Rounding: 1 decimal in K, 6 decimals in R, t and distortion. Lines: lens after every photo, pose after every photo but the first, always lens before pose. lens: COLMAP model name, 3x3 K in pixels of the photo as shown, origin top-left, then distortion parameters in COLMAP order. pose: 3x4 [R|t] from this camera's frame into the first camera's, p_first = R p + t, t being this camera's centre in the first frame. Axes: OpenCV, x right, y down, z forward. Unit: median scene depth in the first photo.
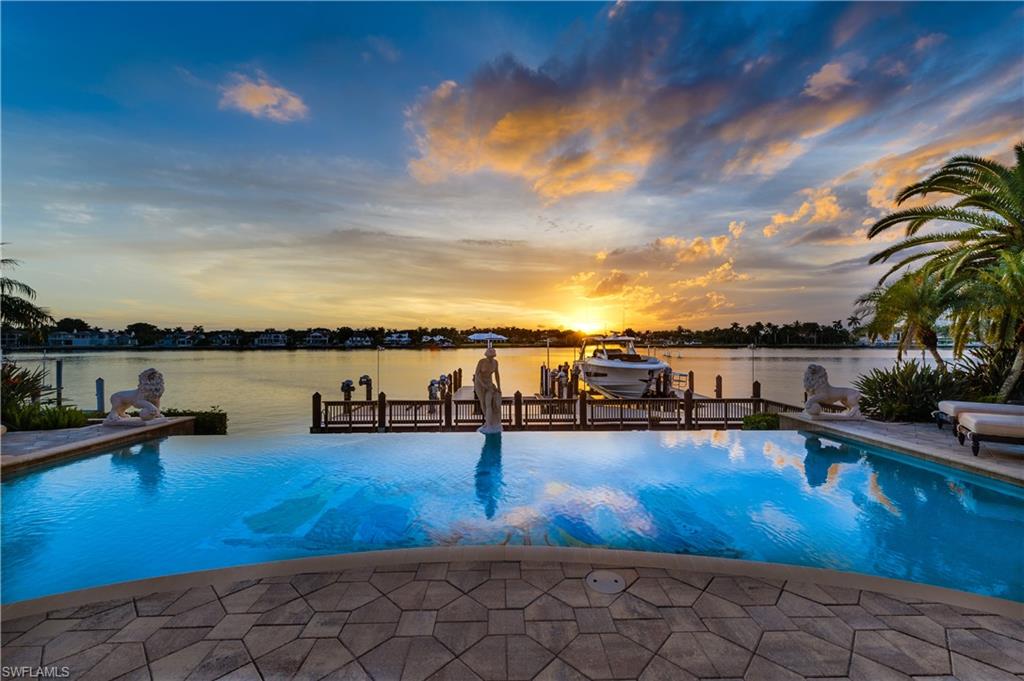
lens RADIAL K [[412.2, 0, 498.7], [0, 412.2, 335.6], [0, 0, 1]] dist [0.014764, -0.000176]
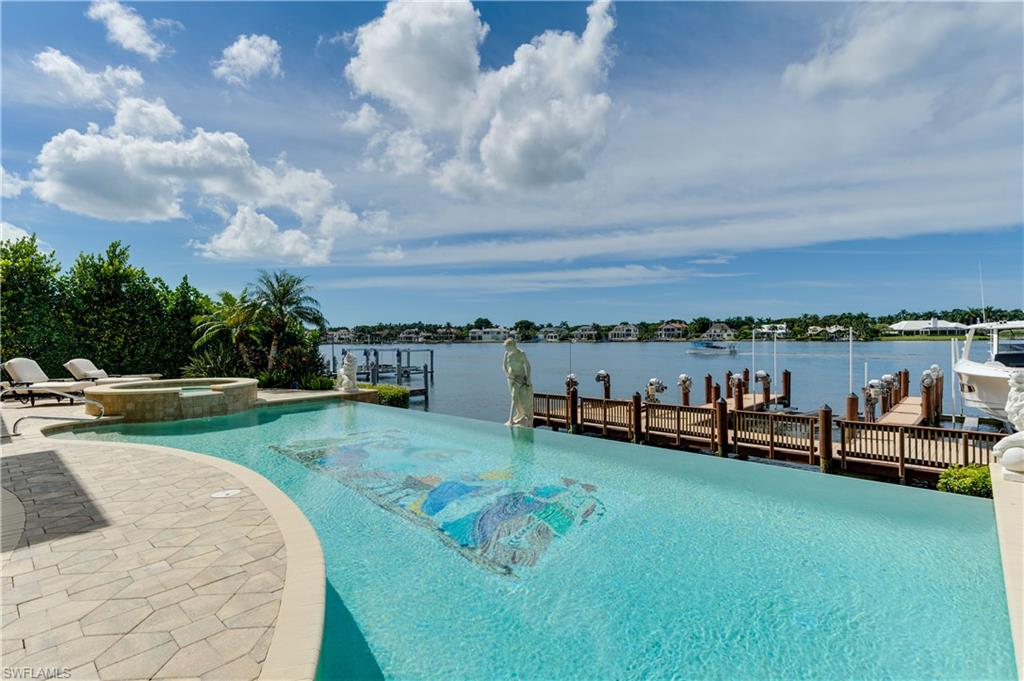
lens RADIAL K [[517.4, 0, 507.9], [0, 517.4, 334.8], [0, 0, 1]] dist [0.017471, -0.000667]
pose [[0.698249, -0.009168, -0.715796, 0.125918], [0.017281, 0.999842, 0.004051, 0.004508], [0.715646, -0.015198, 0.698298, 0.027396]]
